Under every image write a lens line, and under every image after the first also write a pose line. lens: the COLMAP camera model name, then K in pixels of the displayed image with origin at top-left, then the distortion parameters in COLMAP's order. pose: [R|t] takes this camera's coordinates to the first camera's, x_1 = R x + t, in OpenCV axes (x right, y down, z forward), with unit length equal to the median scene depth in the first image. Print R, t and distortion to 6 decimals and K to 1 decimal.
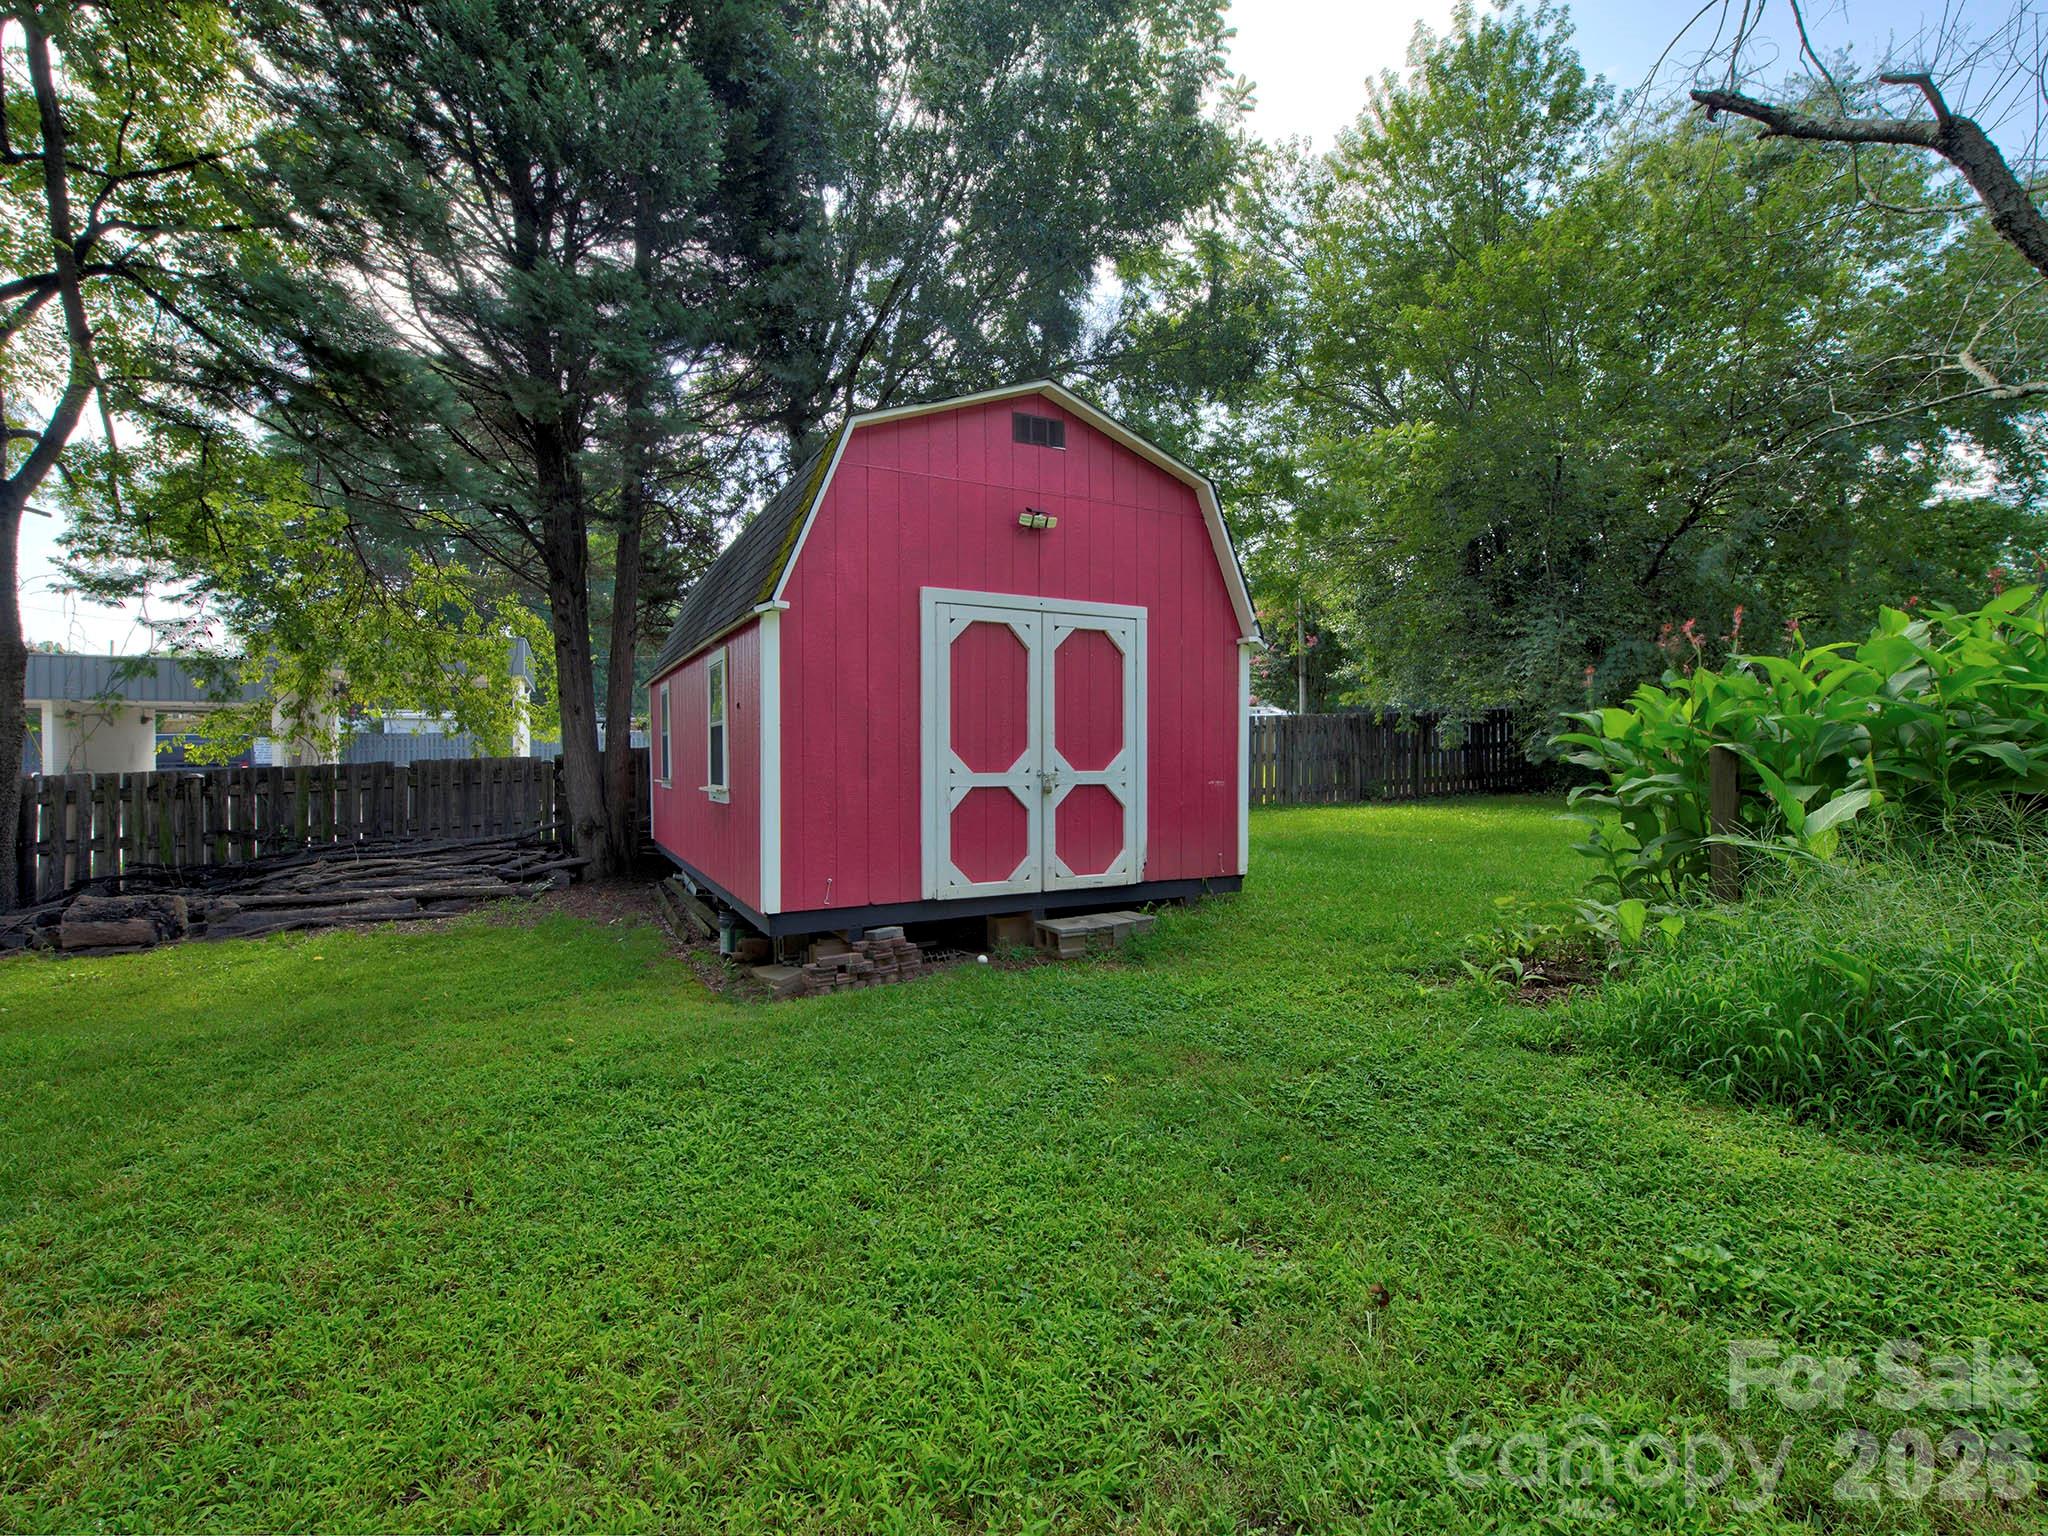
lens RADIAL K [[901.8, 0, 1024.0], [0, 901.8, 768.0], [0, 0, 1]] dist [-0.000436, -0.000967]
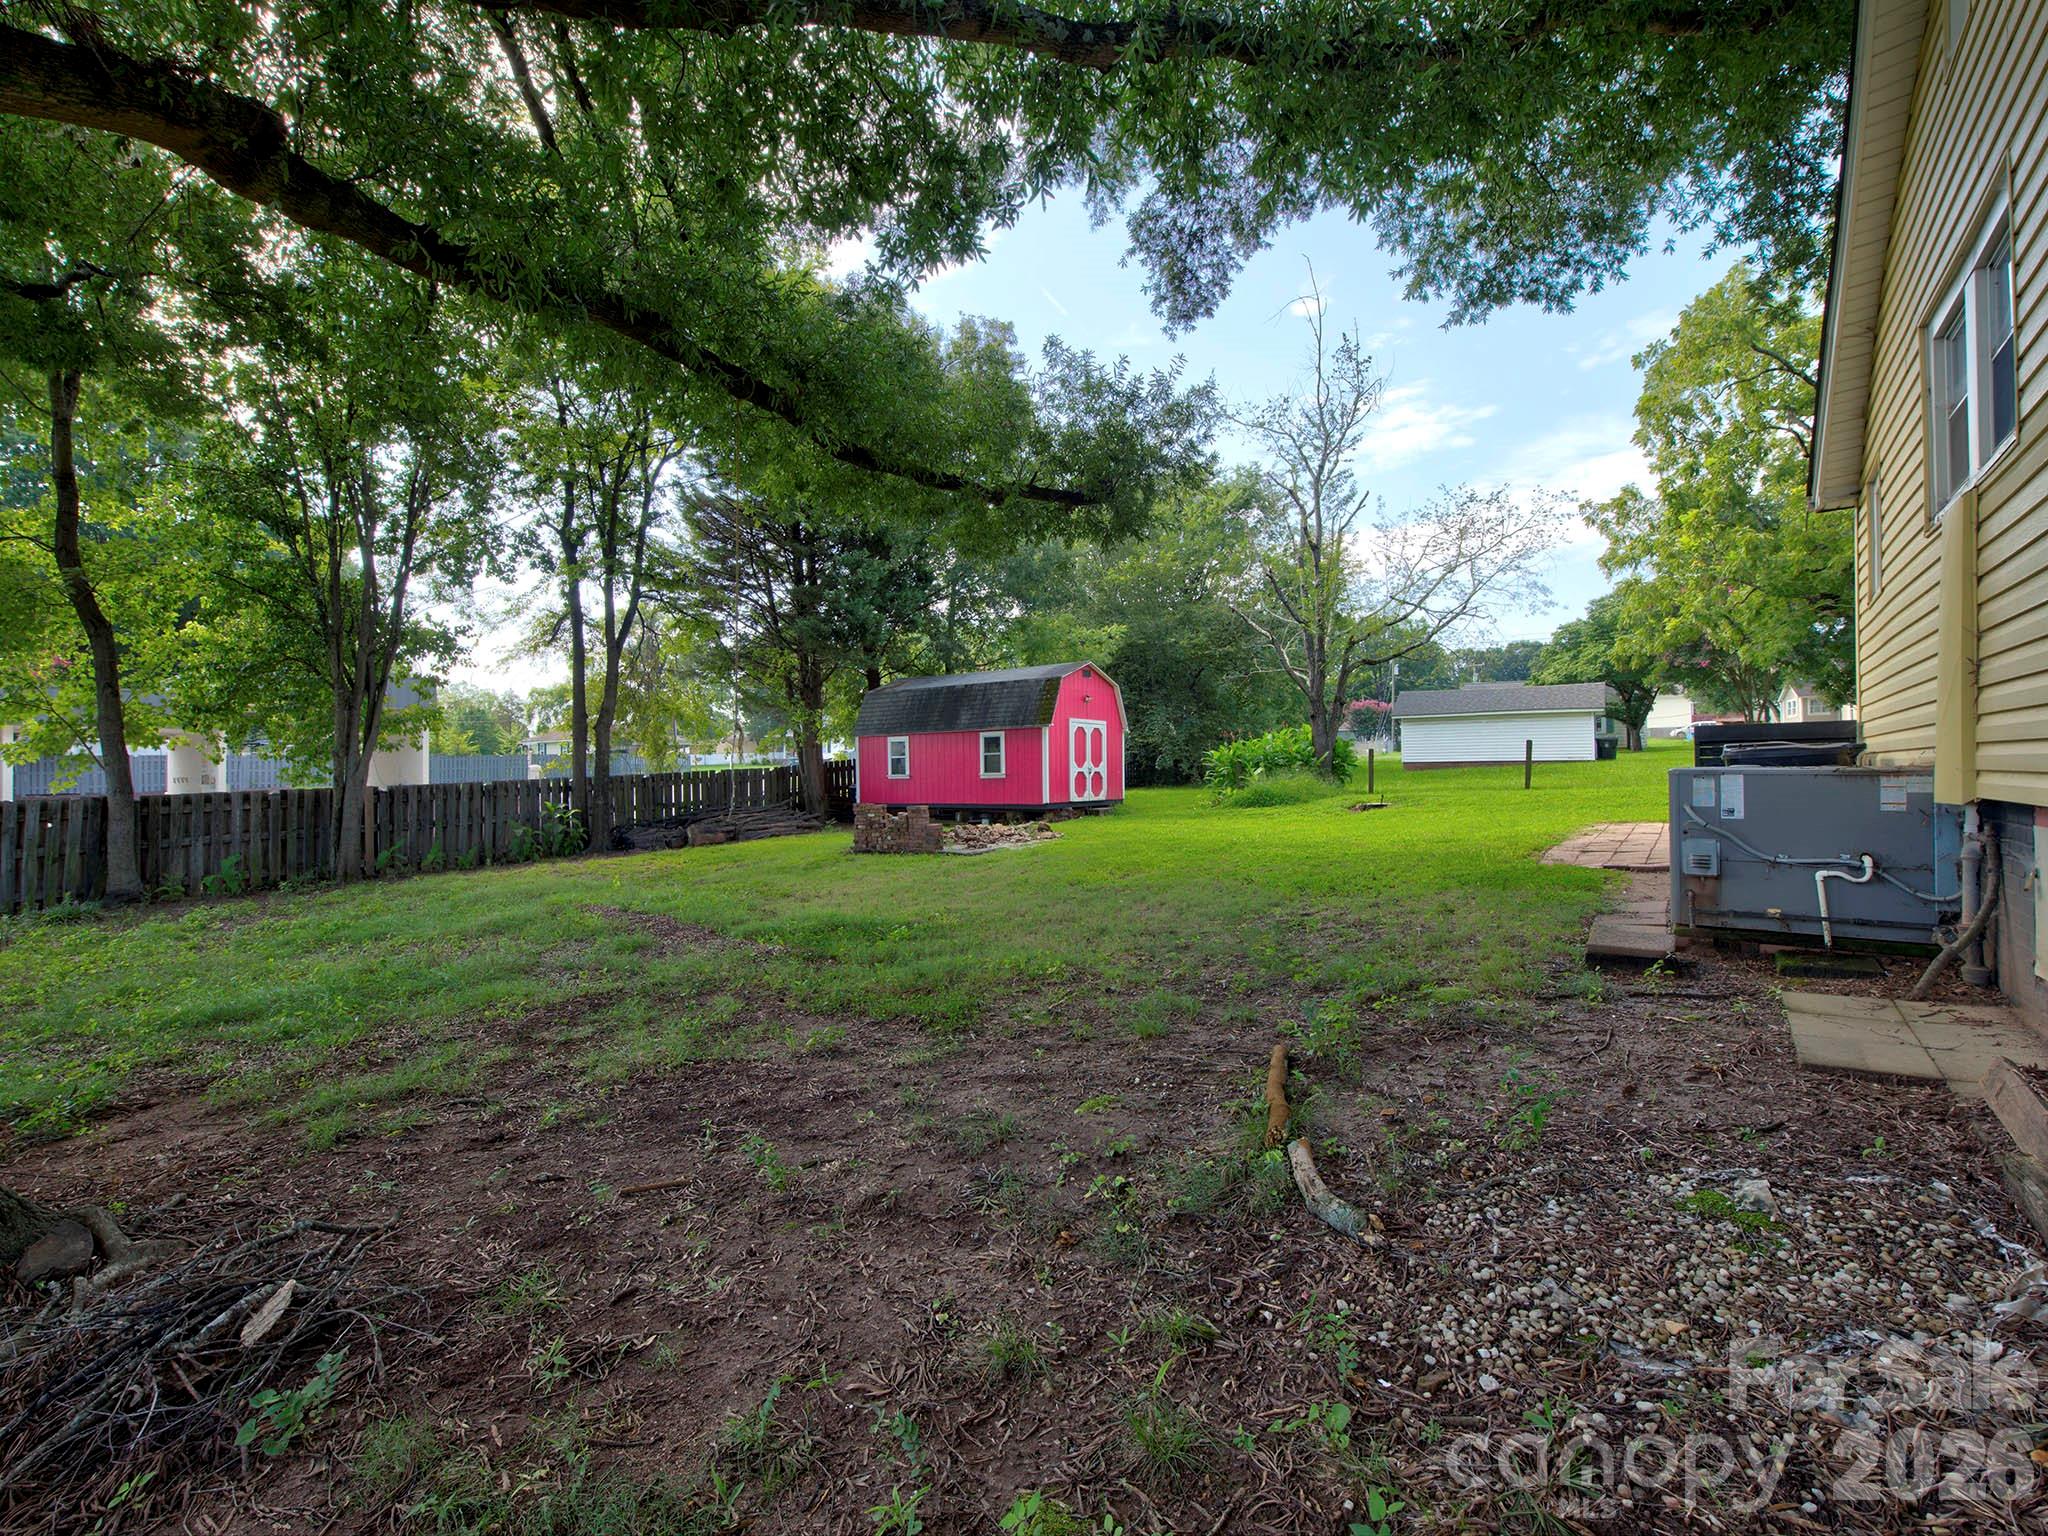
lens RADIAL K [[901.8, 0, 1024.0], [0, 901.8, 768.0], [0, 0, 1]] dist [-0.000436, -0.000967]
pose [[0.898443, 0.000421, 0.439090, -1.758788], [0.018595, 0.999066, -0.039006, 0.139036], [-0.438696, 0.043210, 0.897596, -2.088239]]
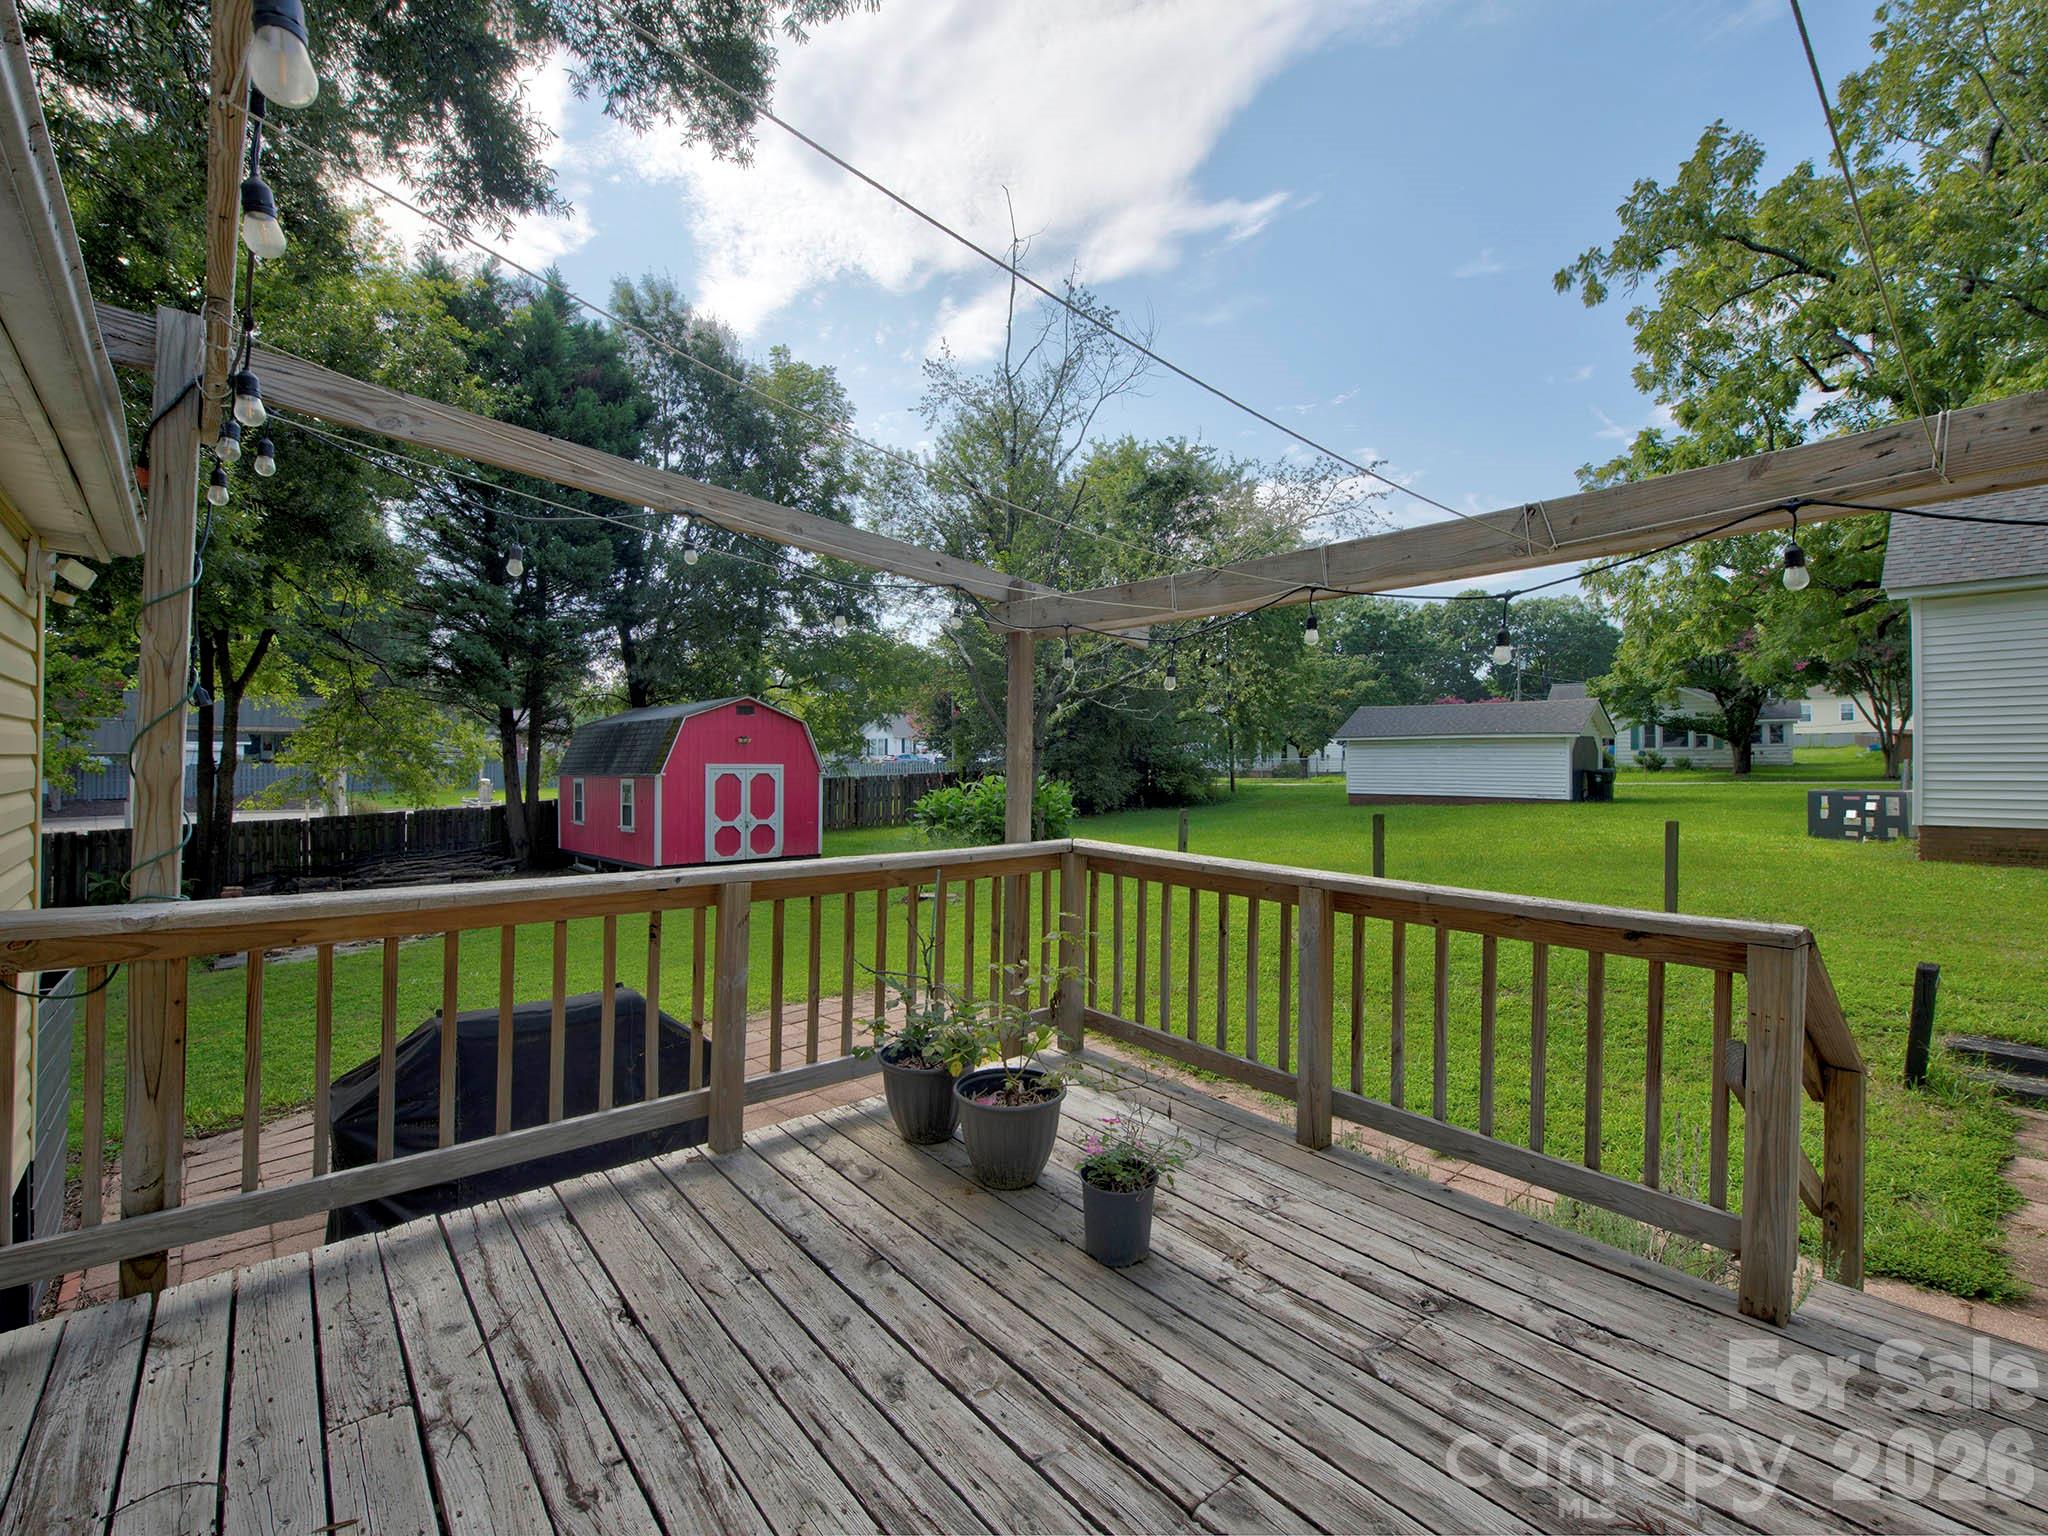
lens RADIAL K [[901.8, 0, 1024.0], [0, 901.8, 768.0], [0, 0, 1]] dist [-0.000436, -0.000967]
pose [[0.968028, 0.005274, 0.250787, 0.163065], [0.000247, 0.999758, -0.021978, -0.105298], [-0.250842, 0.021337, 0.967793, -2.188512]]
